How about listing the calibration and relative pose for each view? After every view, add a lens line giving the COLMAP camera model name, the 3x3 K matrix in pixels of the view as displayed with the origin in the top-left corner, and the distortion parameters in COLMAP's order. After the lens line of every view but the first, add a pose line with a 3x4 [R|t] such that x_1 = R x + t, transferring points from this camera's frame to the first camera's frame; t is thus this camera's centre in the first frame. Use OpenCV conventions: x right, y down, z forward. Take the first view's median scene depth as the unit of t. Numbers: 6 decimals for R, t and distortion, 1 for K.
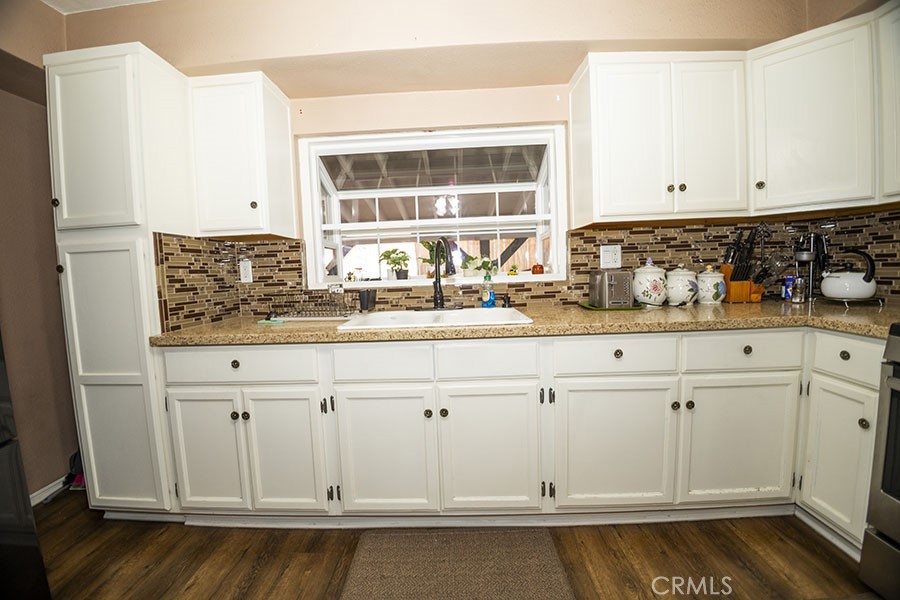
lens RADIAL K [[355.9, 0, 445.8], [0, 355.9, 294.1], [0, 0, 1]] dist [-0.026163, -0.005993]
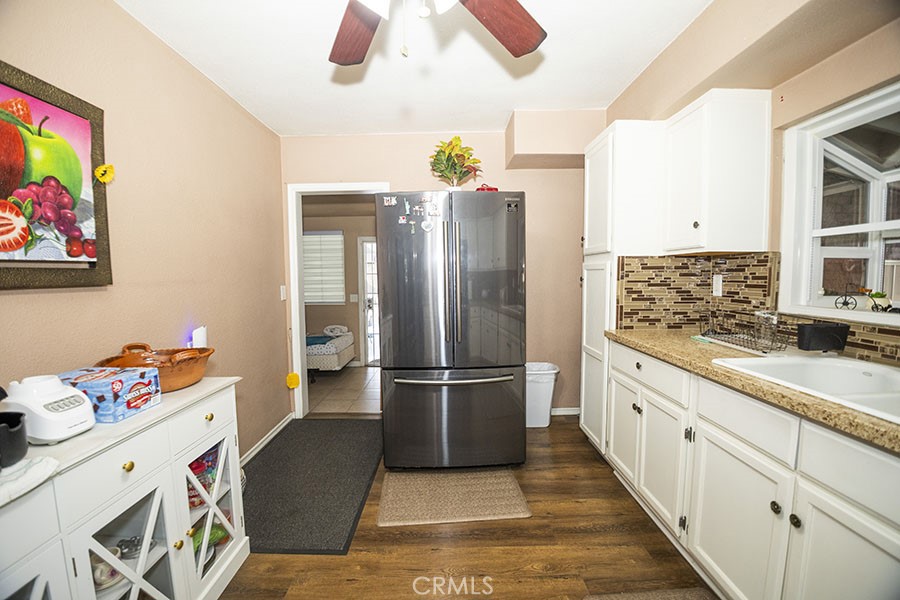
lens RADIAL K [[355.9, 0, 445.8], [0, 355.9, 294.1], [0, 0, 1]] dist [-0.026163, -0.005993]
pose [[0.037683, 0.091515, -0.995090, 0.456145], [-0.059175, 0.994255, 0.089197, -0.094256], [0.997536, 0.055523, 0.042882, 0.217779]]
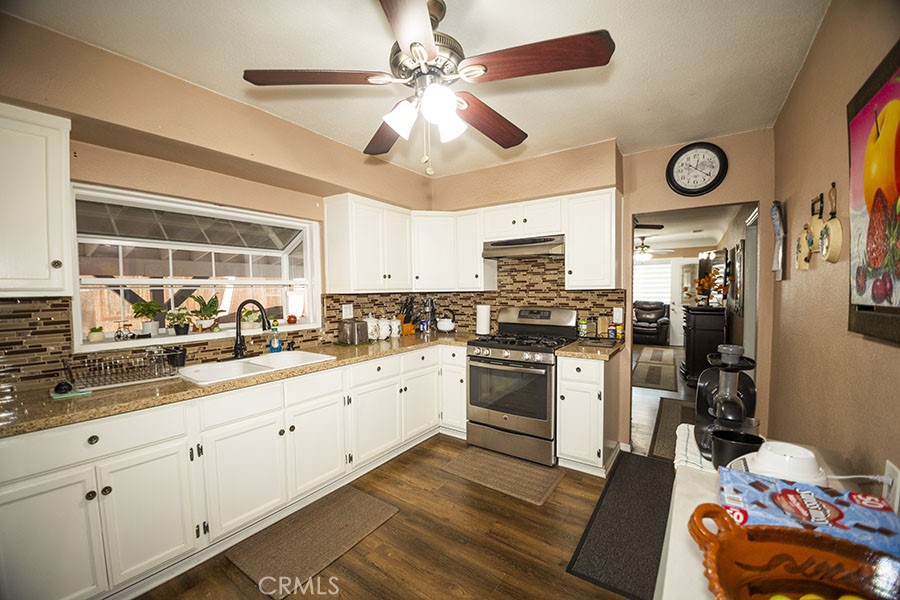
lens RADIAL K [[355.9, 0, 445.8], [0, 355.9, 294.1], [0, 0, 1]] dist [-0.026163, -0.005993]
pose [[0.551040, 0.020444, 0.834228, -0.688954], [0.046630, 0.997383, -0.055244, -0.081716], [-0.833175, 0.069342, 0.548645, -0.275379]]
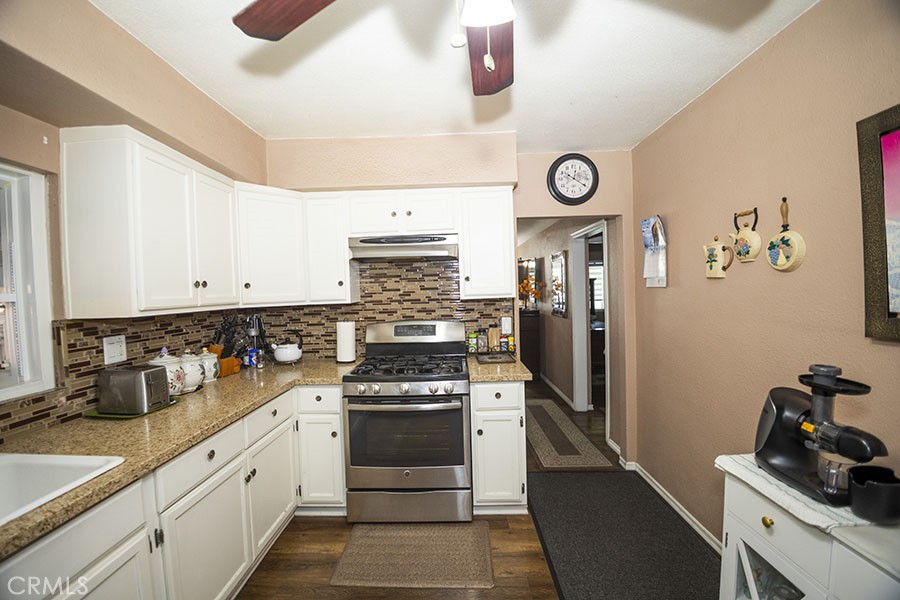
lens RADIAL K [[360.3, 0, 444.1], [0, 360.3, 293.1], [0, 0, 1]] dist [-0.027192, -0.005870]
pose [[-0.009912, 0.032560, 0.999421, -0.424135], [0.096589, 0.994827, -0.031453, -0.151549], [-0.995275, 0.096221, -0.013006, 0.233306]]
